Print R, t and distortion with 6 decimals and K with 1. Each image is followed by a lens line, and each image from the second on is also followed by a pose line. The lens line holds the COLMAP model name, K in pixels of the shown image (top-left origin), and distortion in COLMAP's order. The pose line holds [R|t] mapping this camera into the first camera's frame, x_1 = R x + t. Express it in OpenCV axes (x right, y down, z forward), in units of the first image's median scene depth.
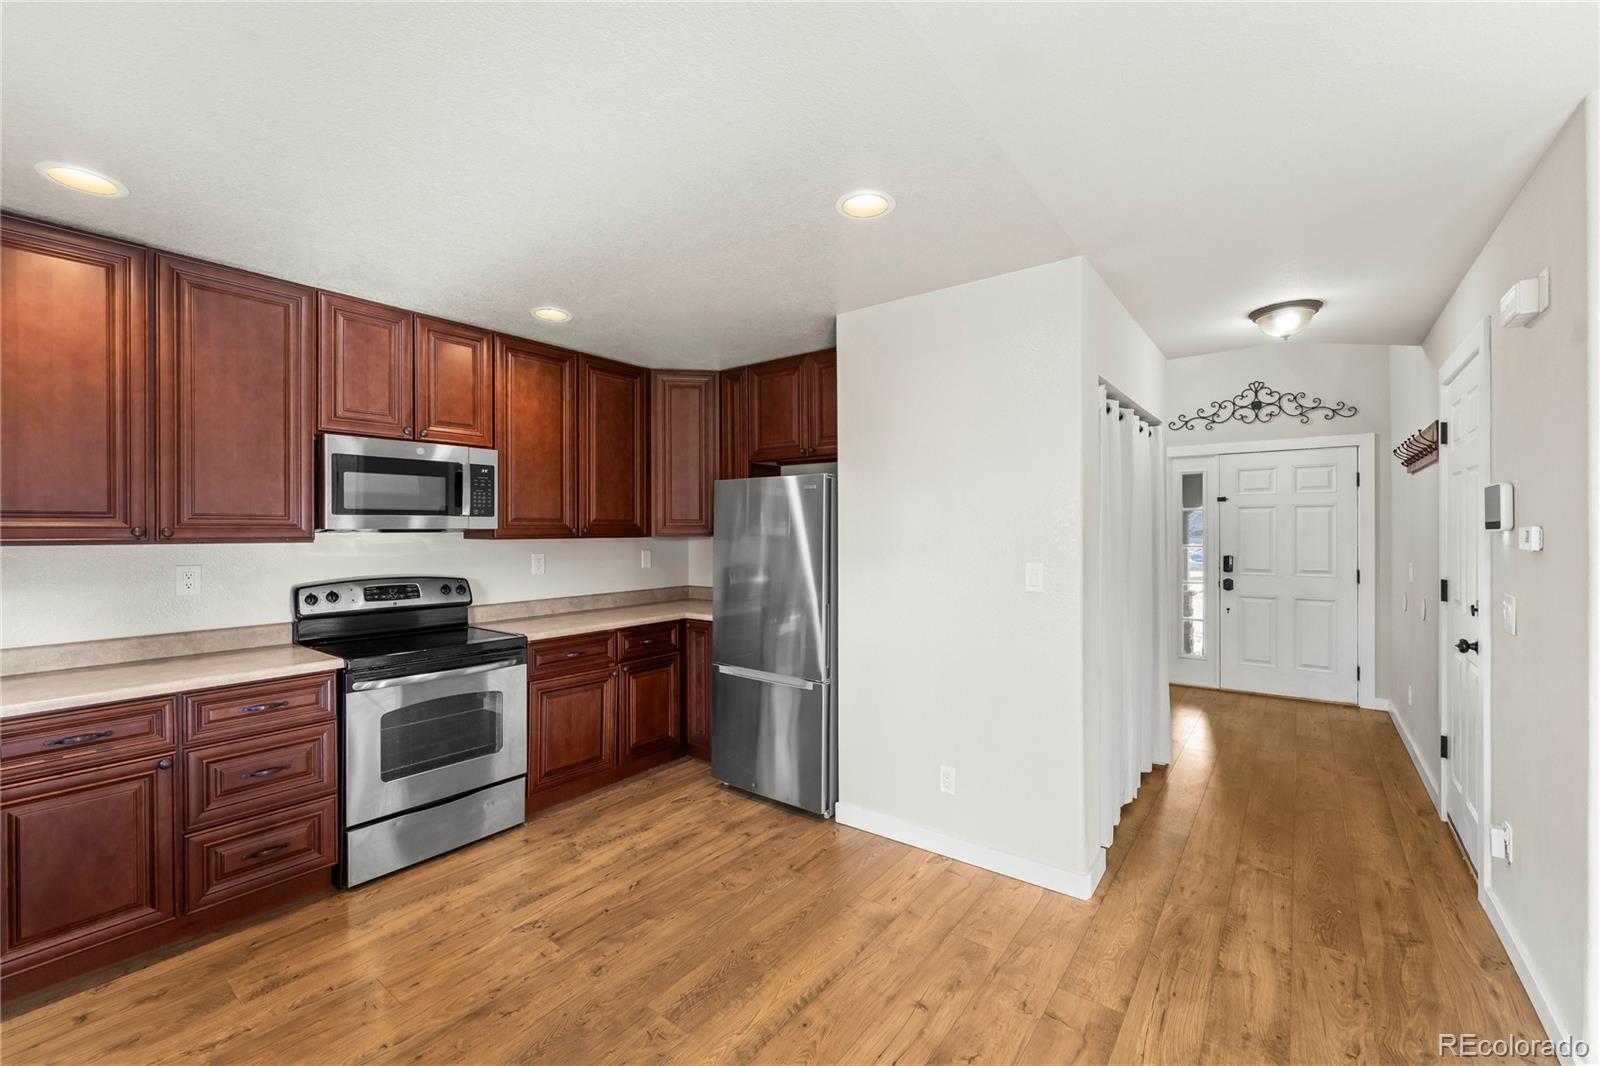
lens RADIAL K [[652.9, 0, 808.4], [0, 652.9, 534.0], [0, 0, 1]] dist [-0.000633, 0.000047]
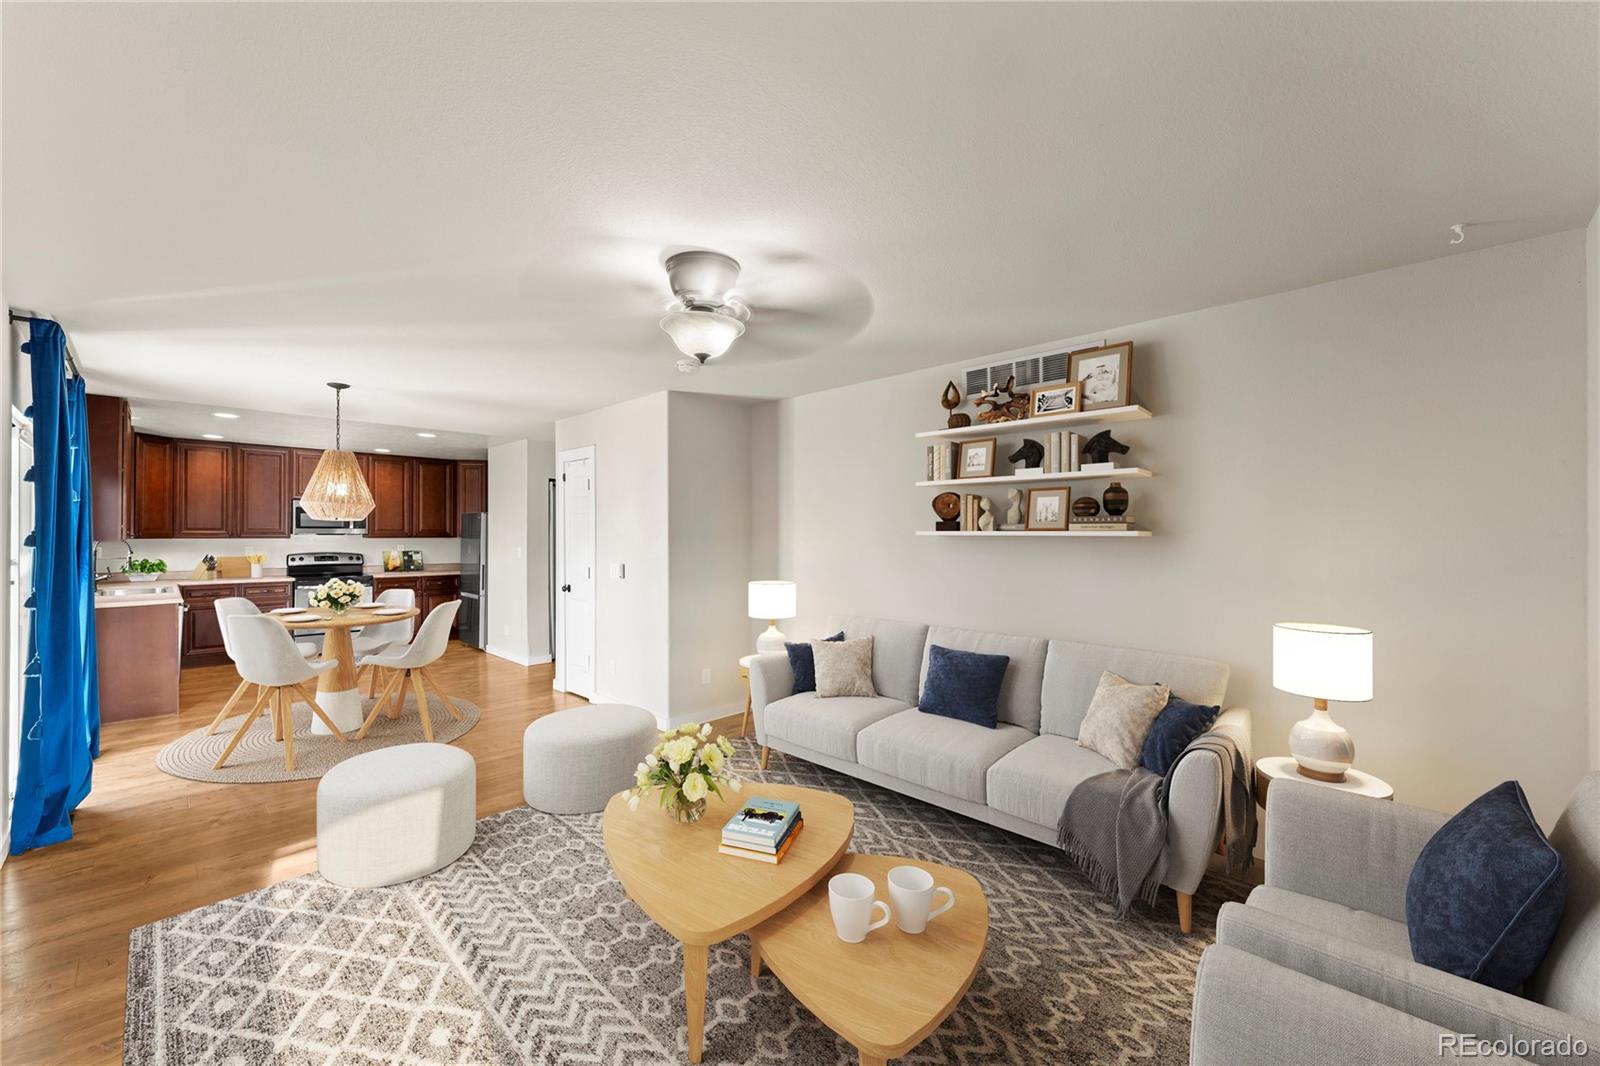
lens RADIAL K [[618.7, 0, 800.6], [0, 618.7, 532.9], [0, 0, 1]] dist [0.001782, 0.000172]
pose [[0.994168, 0.010154, -0.107360, 2.065828], [-0.010563, 0.999939, -0.003242, -0.030637], [0.107320, 0.004357, 0.994215, -1.707158]]
